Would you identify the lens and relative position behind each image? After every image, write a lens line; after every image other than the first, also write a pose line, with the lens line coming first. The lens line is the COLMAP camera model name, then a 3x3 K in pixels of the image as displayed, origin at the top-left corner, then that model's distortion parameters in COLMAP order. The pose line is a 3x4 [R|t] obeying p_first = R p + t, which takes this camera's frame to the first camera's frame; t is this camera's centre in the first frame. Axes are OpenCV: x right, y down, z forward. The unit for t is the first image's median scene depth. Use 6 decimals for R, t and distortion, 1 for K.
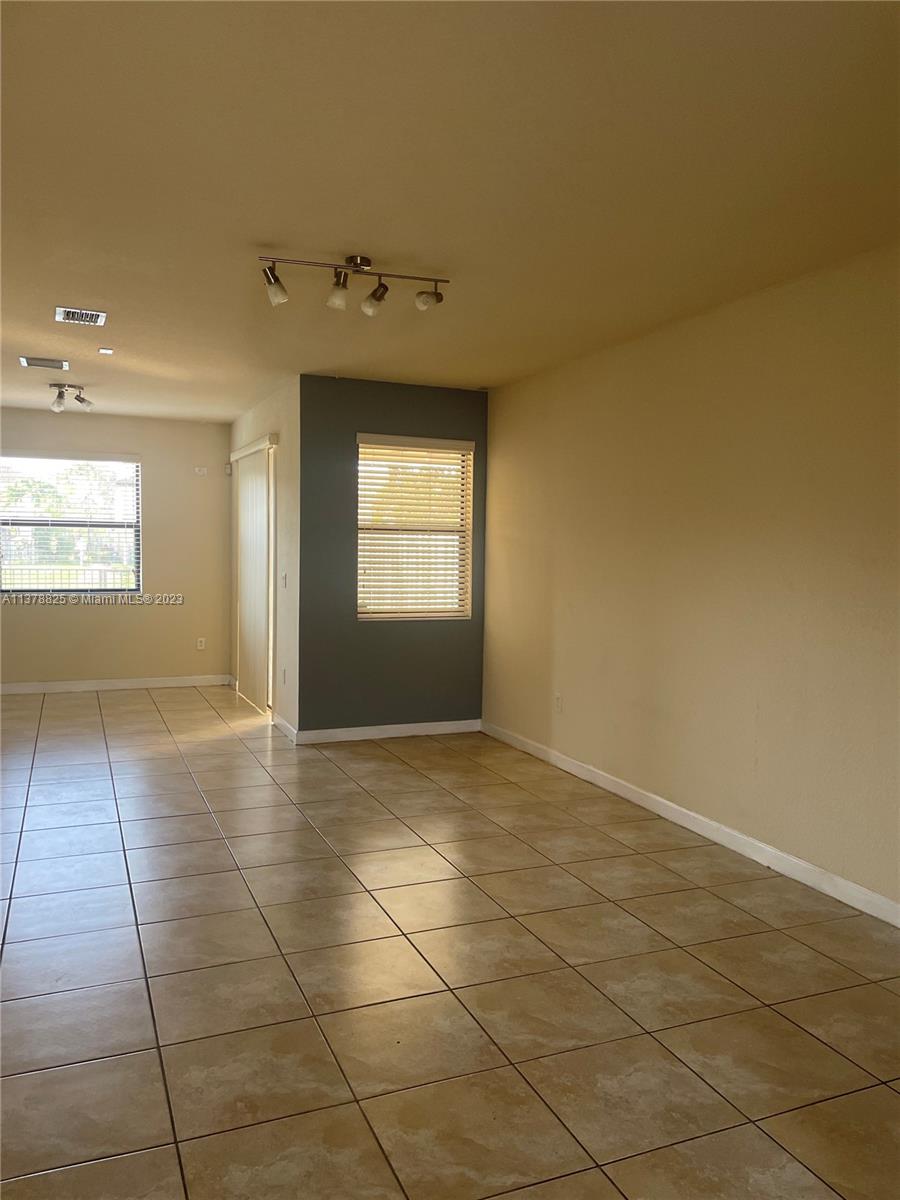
lens RADIAL K [[909.1, 0, 455.0], [0, 909.1, 603.5], [0, 0, 1]] dist [0.108334, -0.154520]
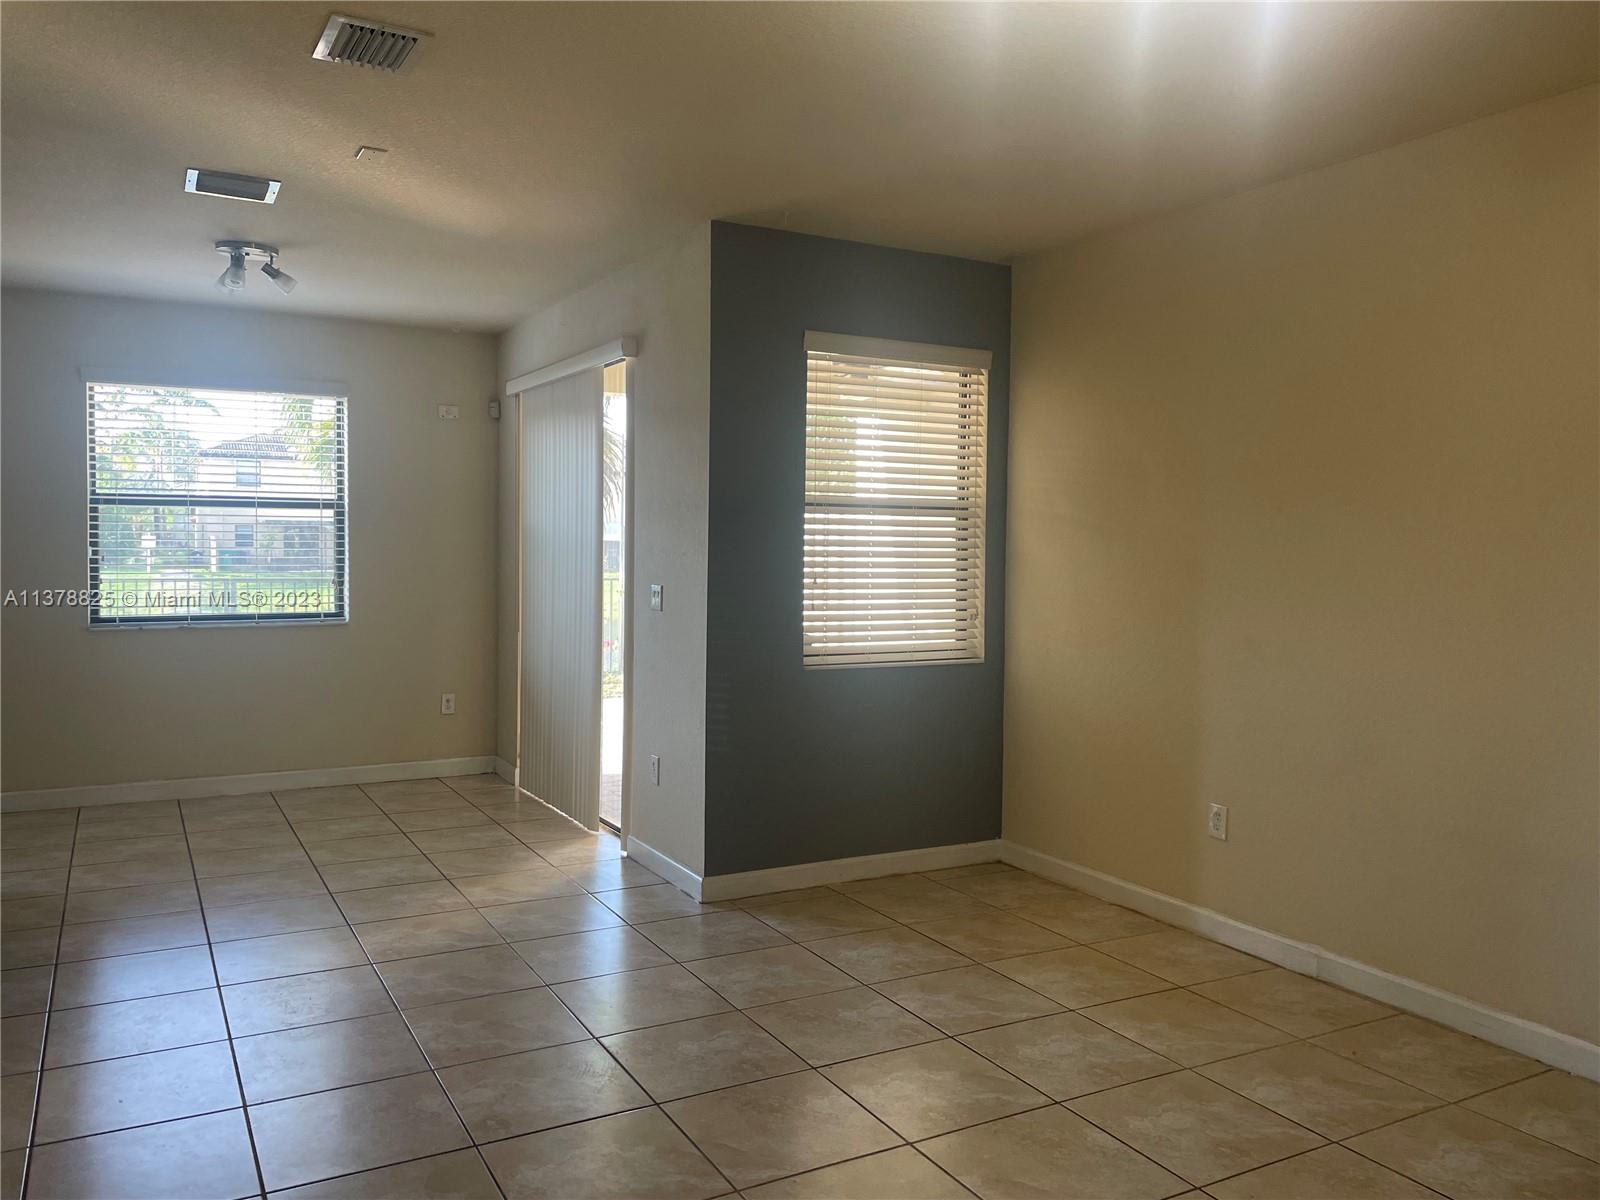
lens RADIAL K [[1212.1, 0, 789.0], [0, 1212.1, 584.3], [0, 0, 1]] dist [0.108334, -0.154520]
pose [[0.995053, -0.009032, 0.098935, -0.177202], [0.011688, 0.999586, -0.026292, -0.013036], [-0.098656, 0.027318, 0.994747, 0.251768]]
